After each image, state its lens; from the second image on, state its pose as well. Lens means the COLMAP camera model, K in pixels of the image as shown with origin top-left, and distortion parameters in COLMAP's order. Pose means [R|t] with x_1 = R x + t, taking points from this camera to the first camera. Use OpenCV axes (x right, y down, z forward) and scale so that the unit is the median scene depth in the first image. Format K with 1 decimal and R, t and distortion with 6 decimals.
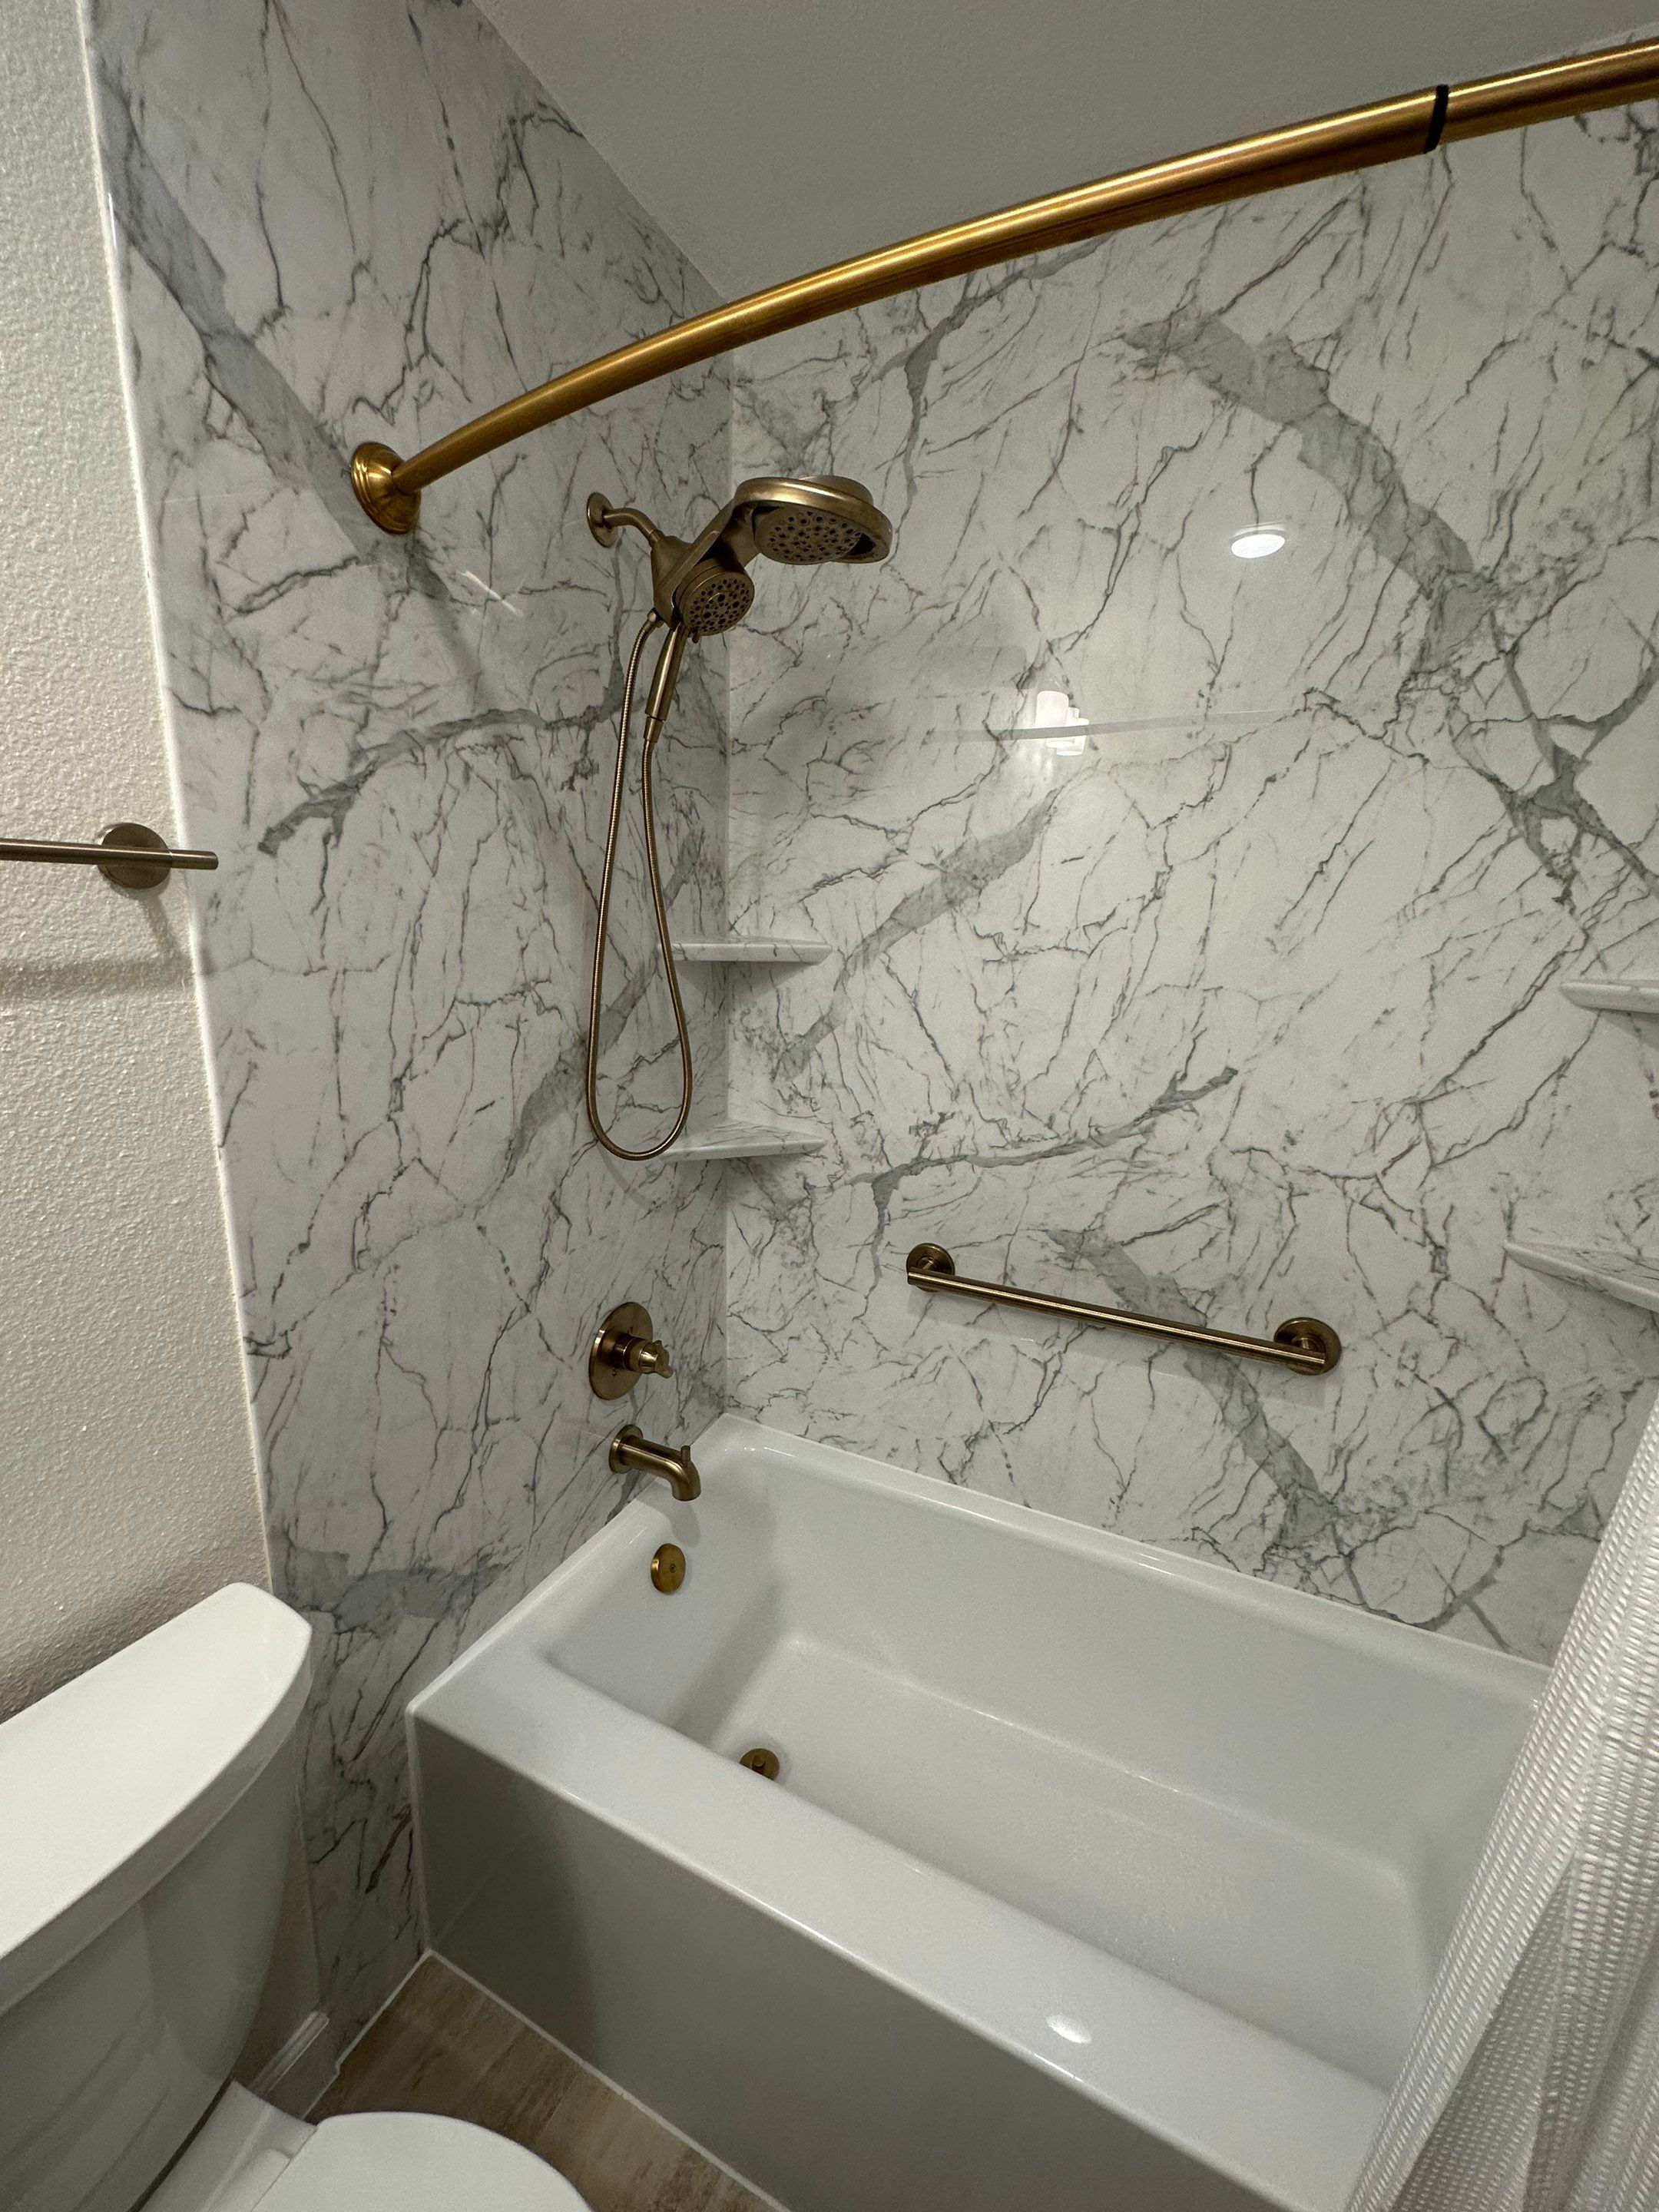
lens RADIAL K [[881.0, 0, 829.0], [0, 881.0, 1105.6], [0, 0, 1]] dist [-0.003568, 0.000726]
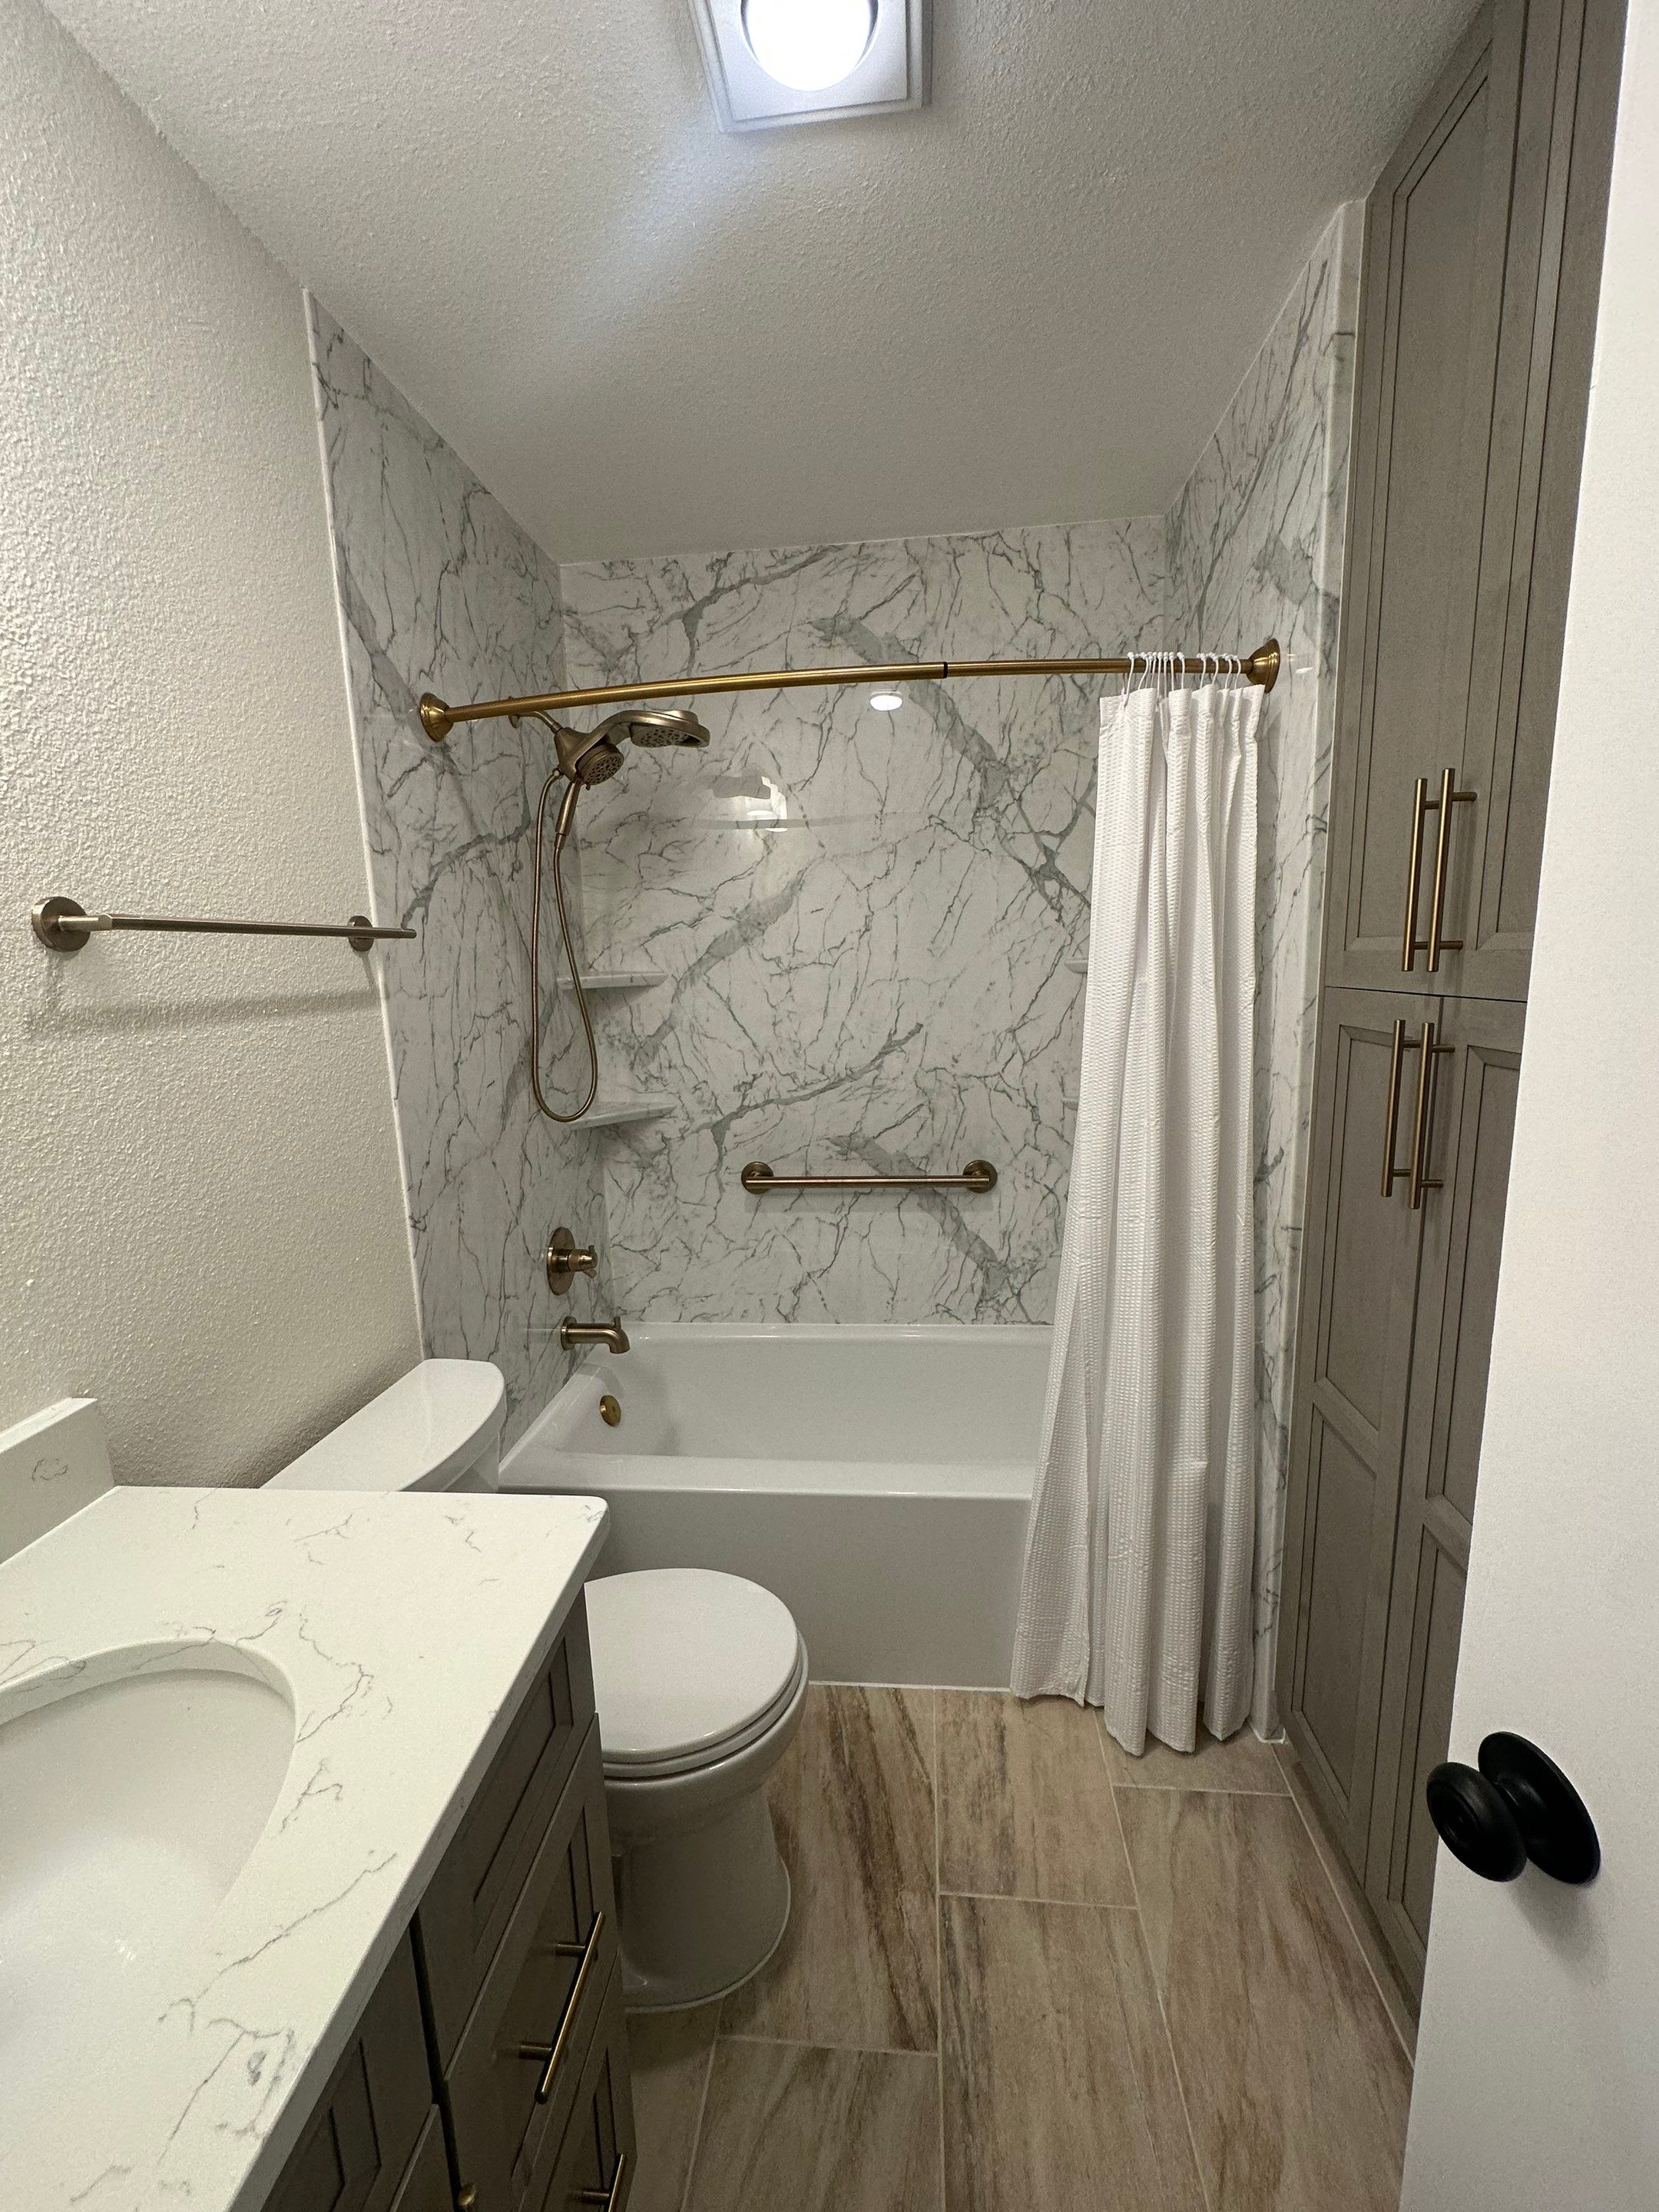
lens RADIAL K [[881.0, 0, 829.5], [0, 881.0, 1106.9], [0, 0, 1]] dist [-0.003568, 0.000726]
pose [[0.936836, -0.116833, 0.329679, -0.348861], [0.133173, 0.990716, -0.027340, 0.164514], [-0.323424, 0.069518, 0.943697, -0.661503]]
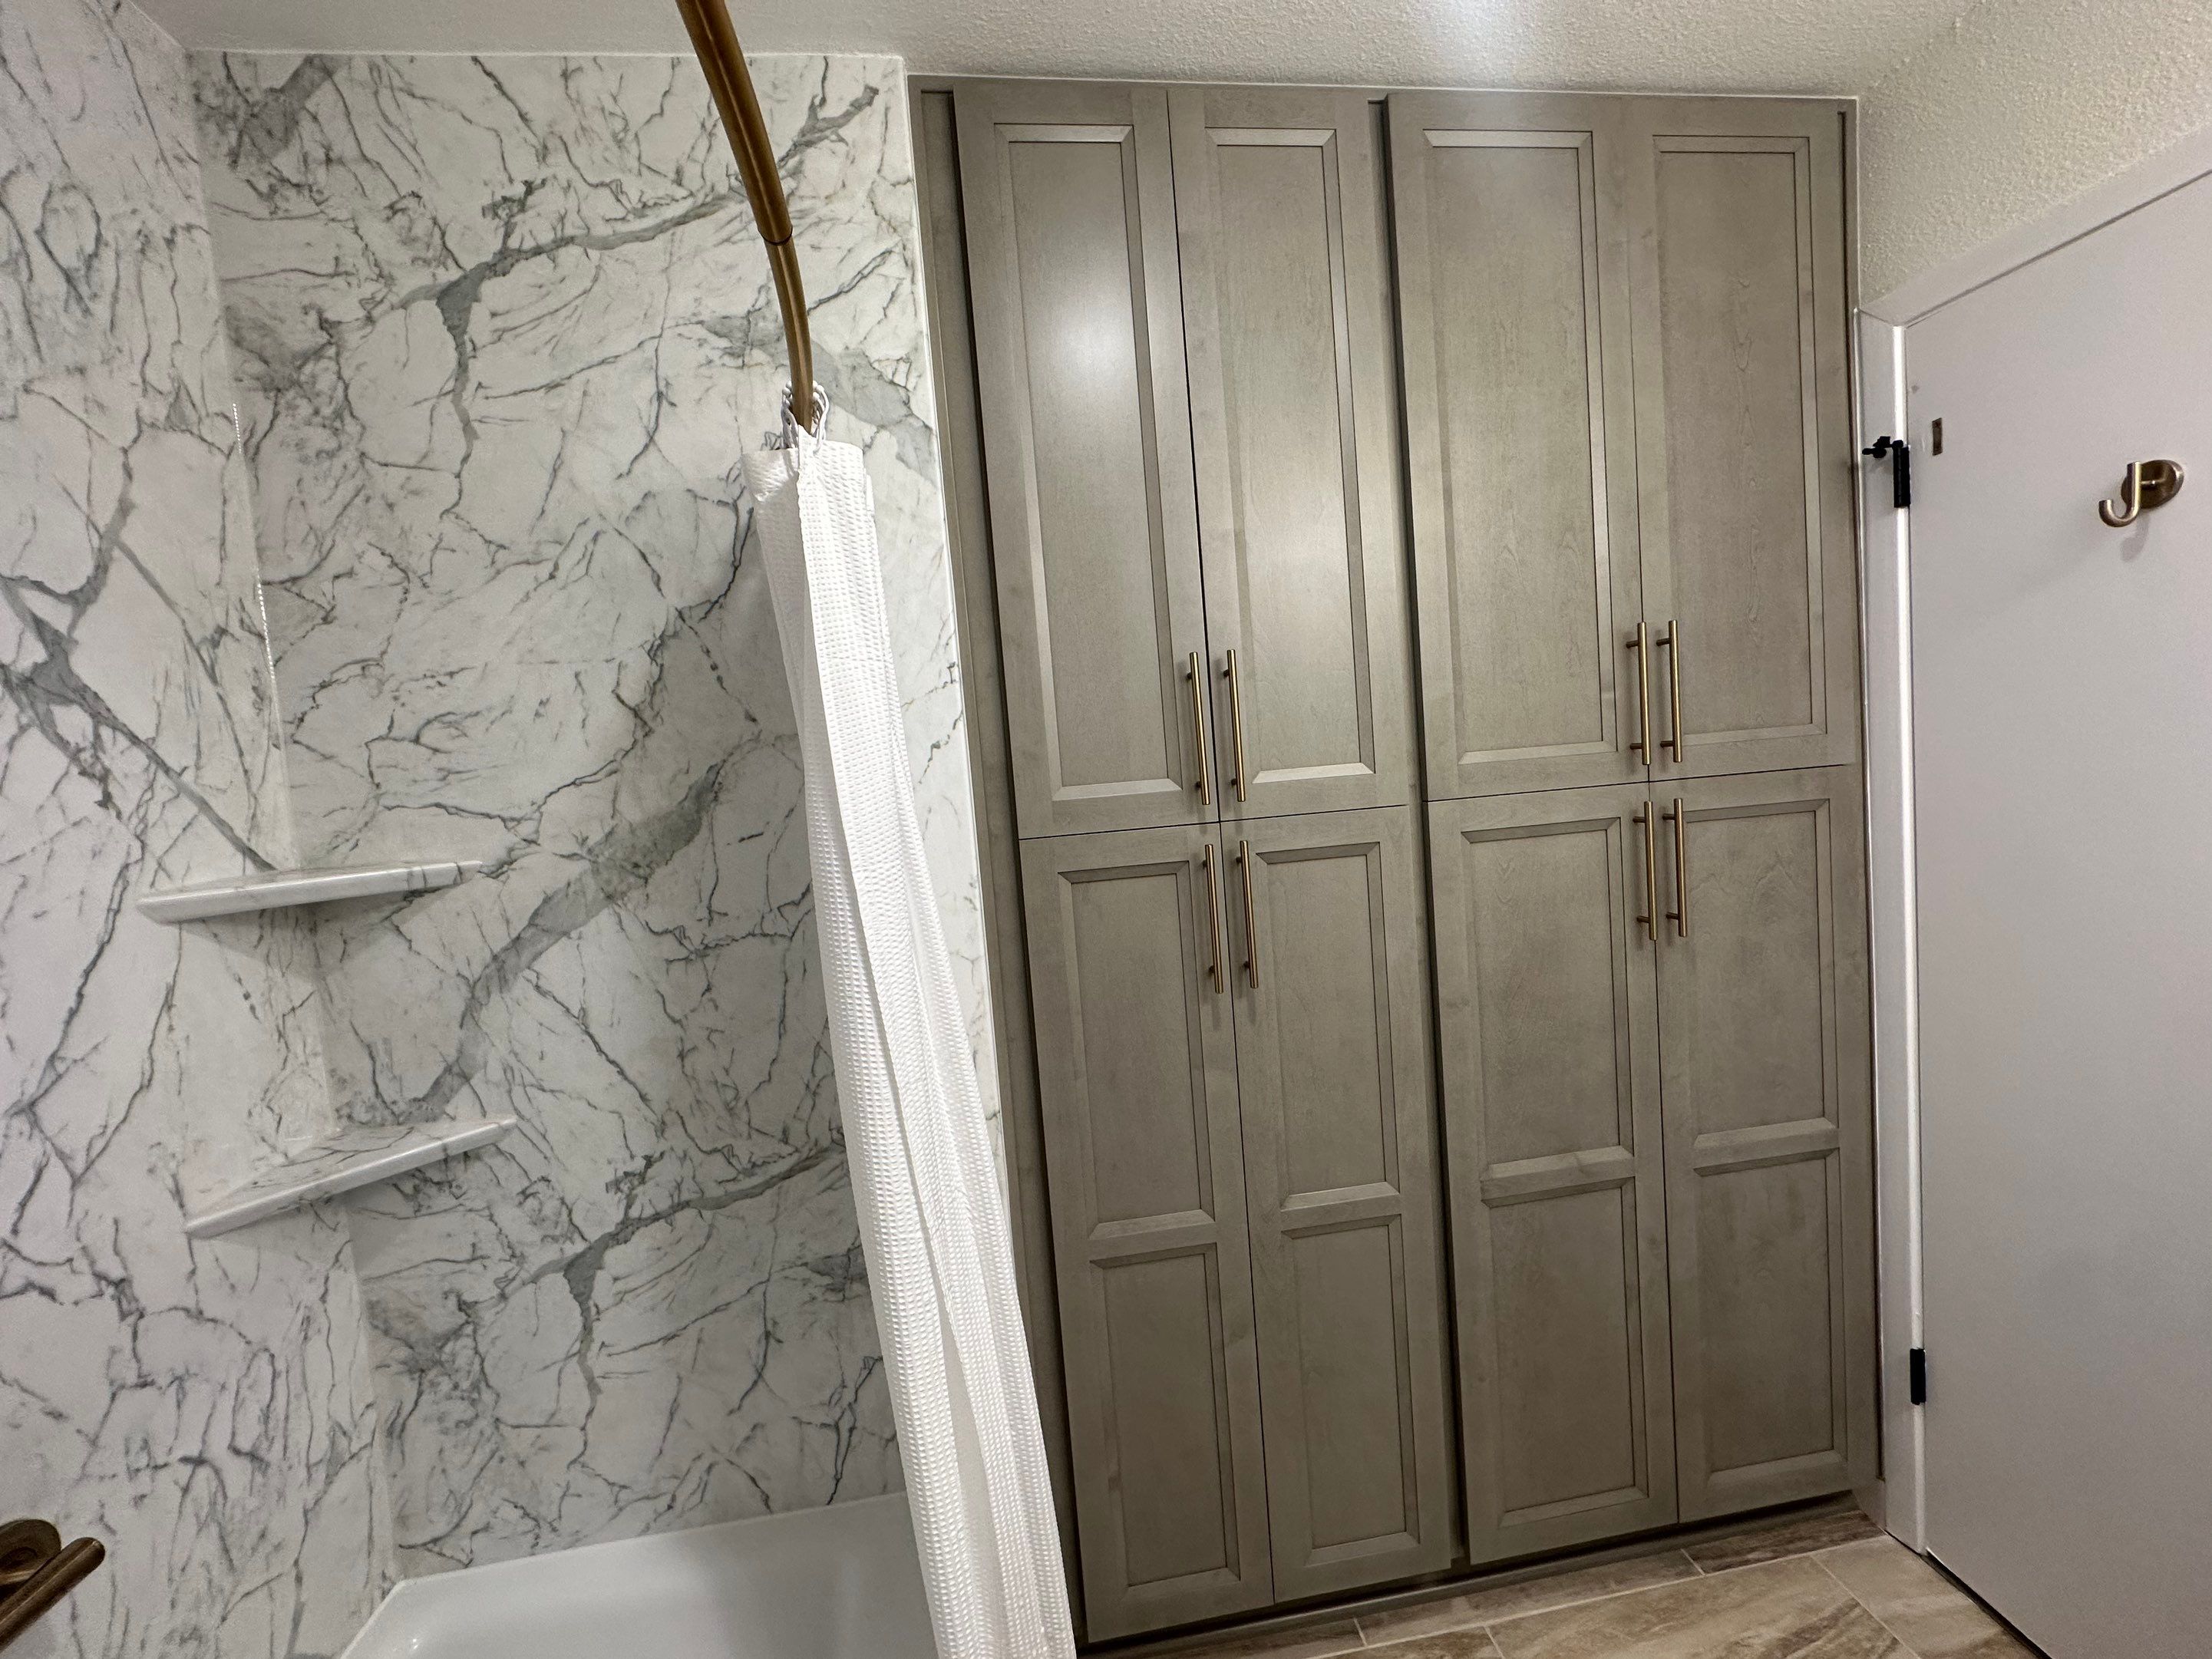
lens RADIAL K [[880.9, 0, 1103.7], [0, 880.9, 828.5], [0, 0, 1]] dist [-0.003568, 0.000726]
pose [[-0.543906, -0.046839, 0.837838, -0.333643], [0.243343, 0.946734, 0.210900, -0.151025], [-0.803088, 0.318592, -0.503536, 0.643064]]
